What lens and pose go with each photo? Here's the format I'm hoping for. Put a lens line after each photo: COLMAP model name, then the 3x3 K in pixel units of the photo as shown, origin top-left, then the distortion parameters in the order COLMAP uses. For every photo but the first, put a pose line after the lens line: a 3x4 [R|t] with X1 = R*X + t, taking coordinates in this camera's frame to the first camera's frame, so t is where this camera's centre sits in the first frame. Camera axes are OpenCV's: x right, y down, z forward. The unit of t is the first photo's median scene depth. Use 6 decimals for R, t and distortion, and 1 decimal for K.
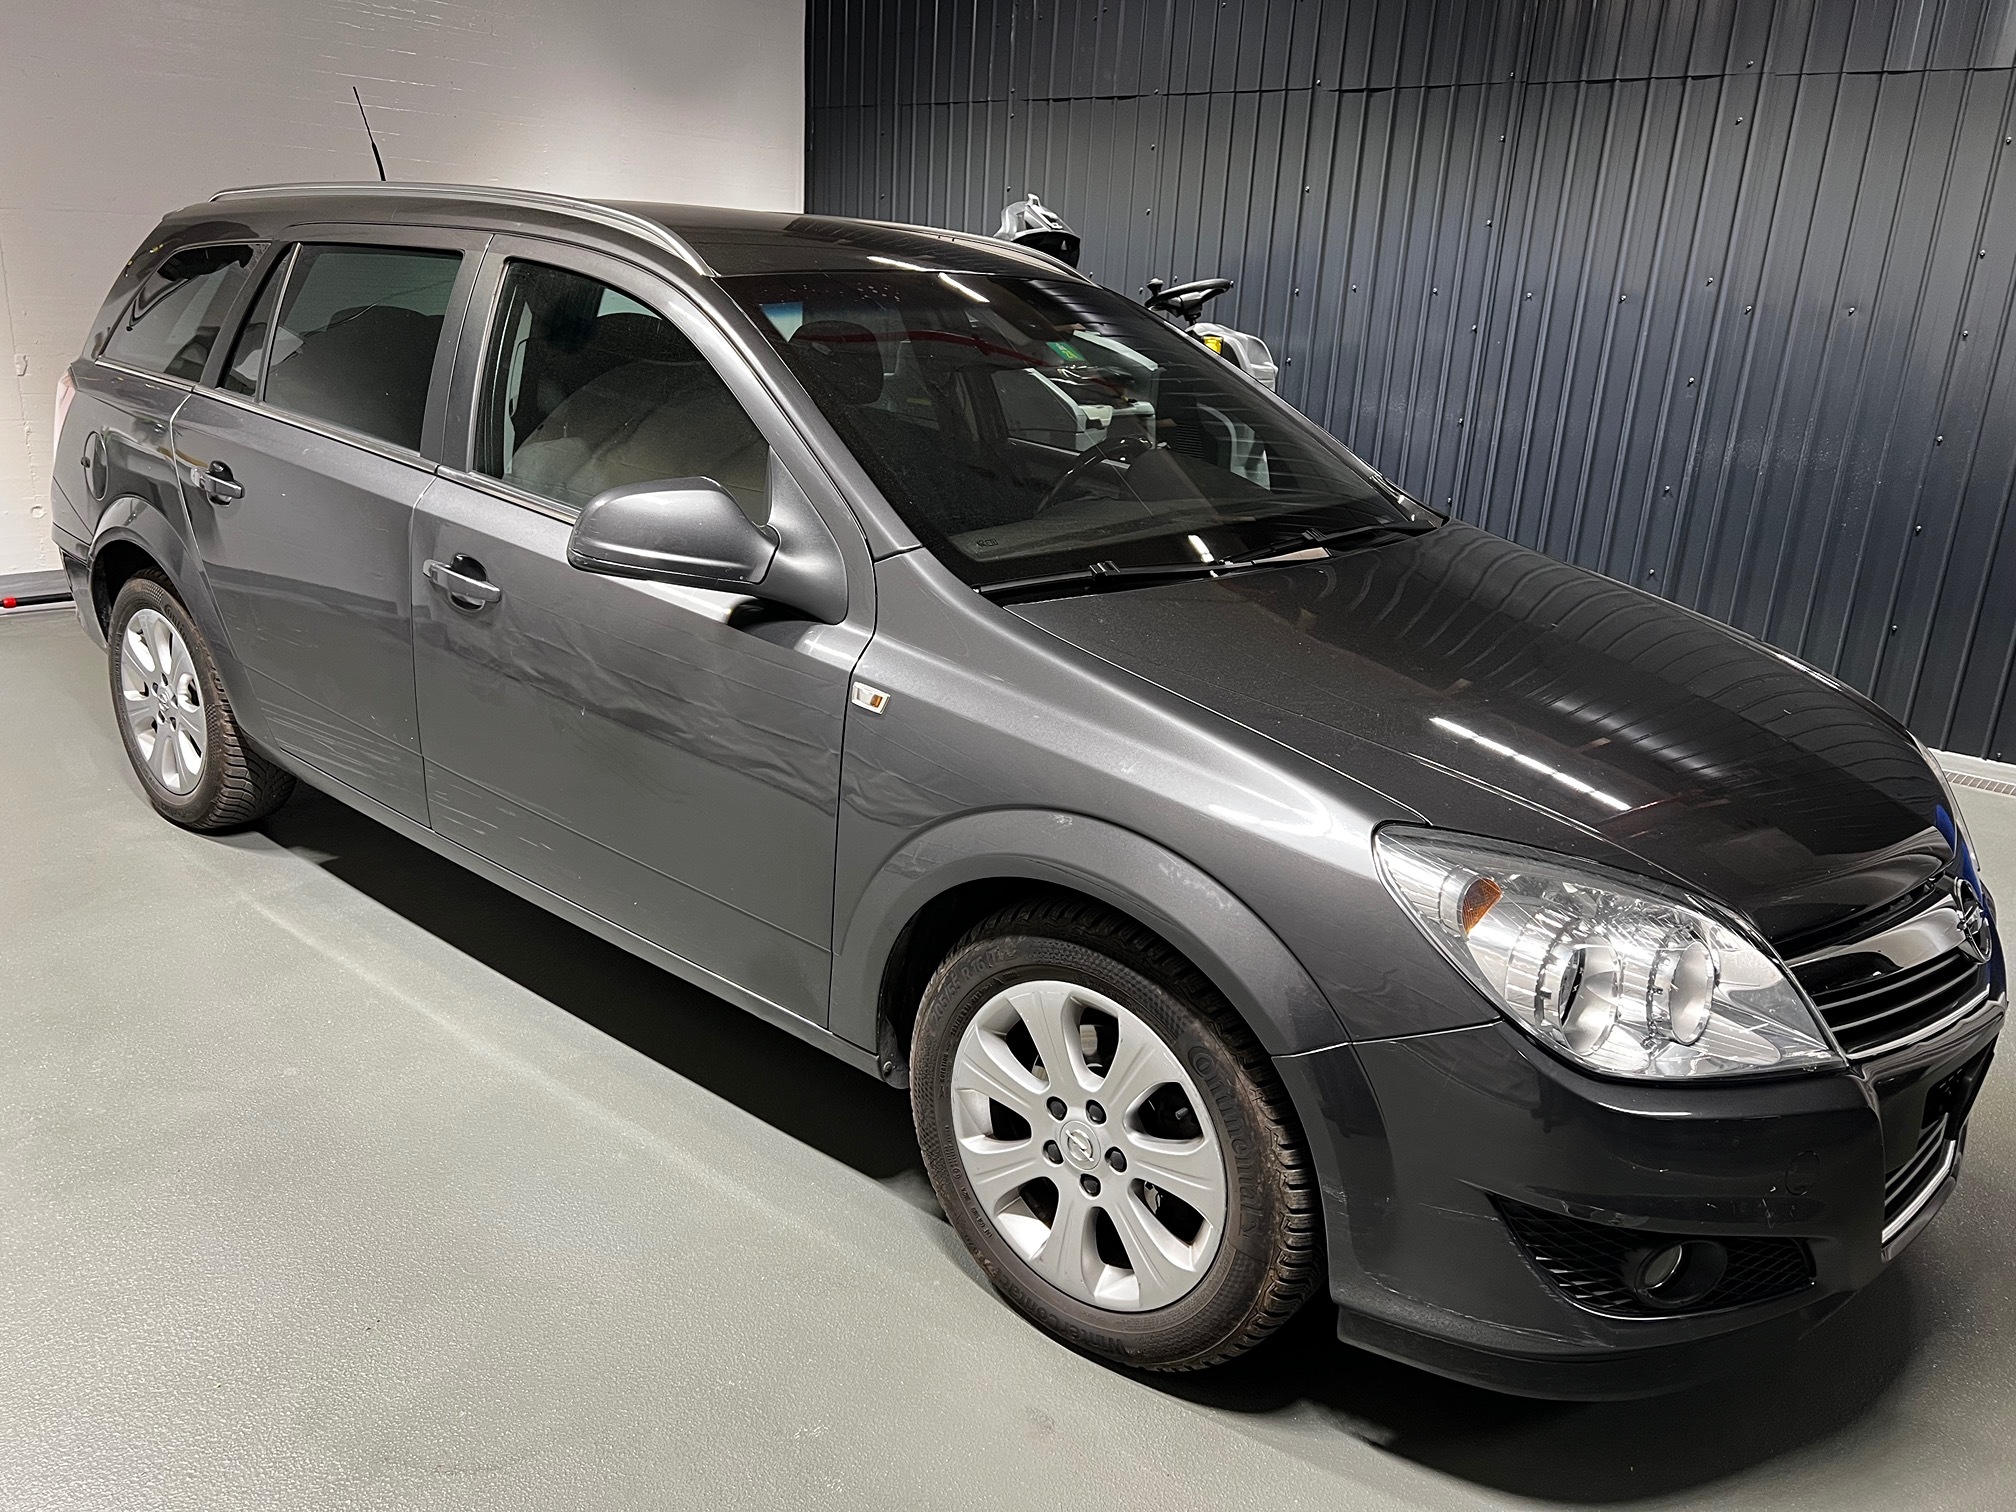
lens RADIAL K [[1521.2, 0, 999.4], [0, 1521.2, 775.3], [0, 0, 1]] dist [0.041885, -0.046912]
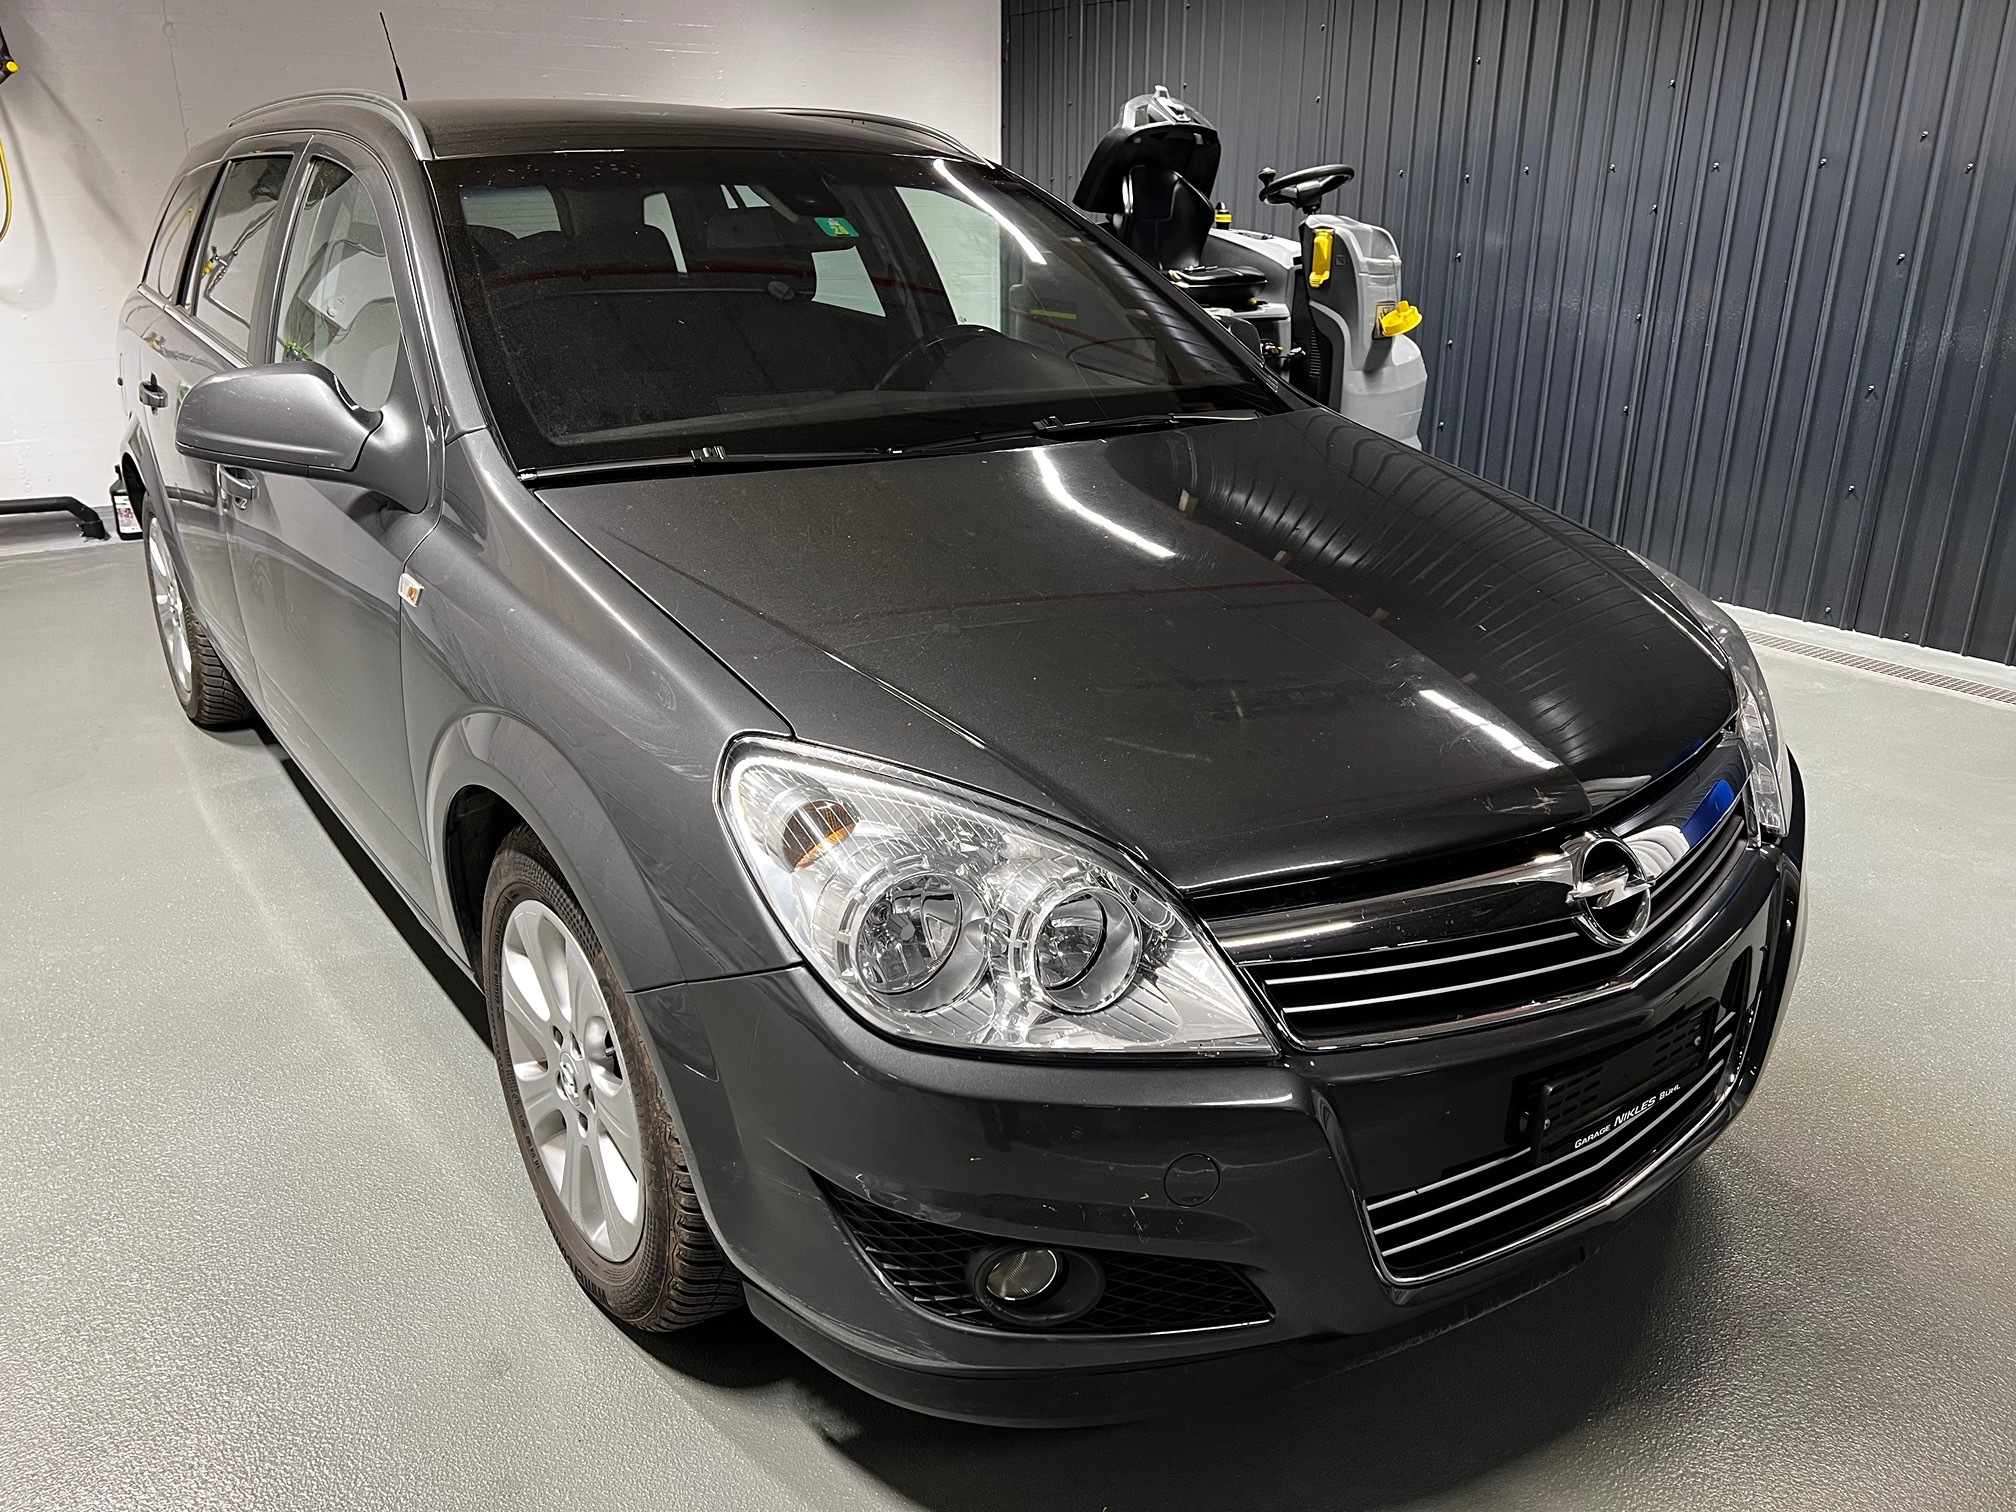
lens RADIAL K [[1521.2, 0, 1017.4], [0, 1521.2, 764.8], [0, 0, 1]] dist [0.041885, -0.046912]
pose [[0.971796, 0.039365, -0.232515, 0.184071], [-0.031635, 0.998819, 0.036885, 0.004083], [0.233693, -0.028489, 0.971893, 0.060912]]
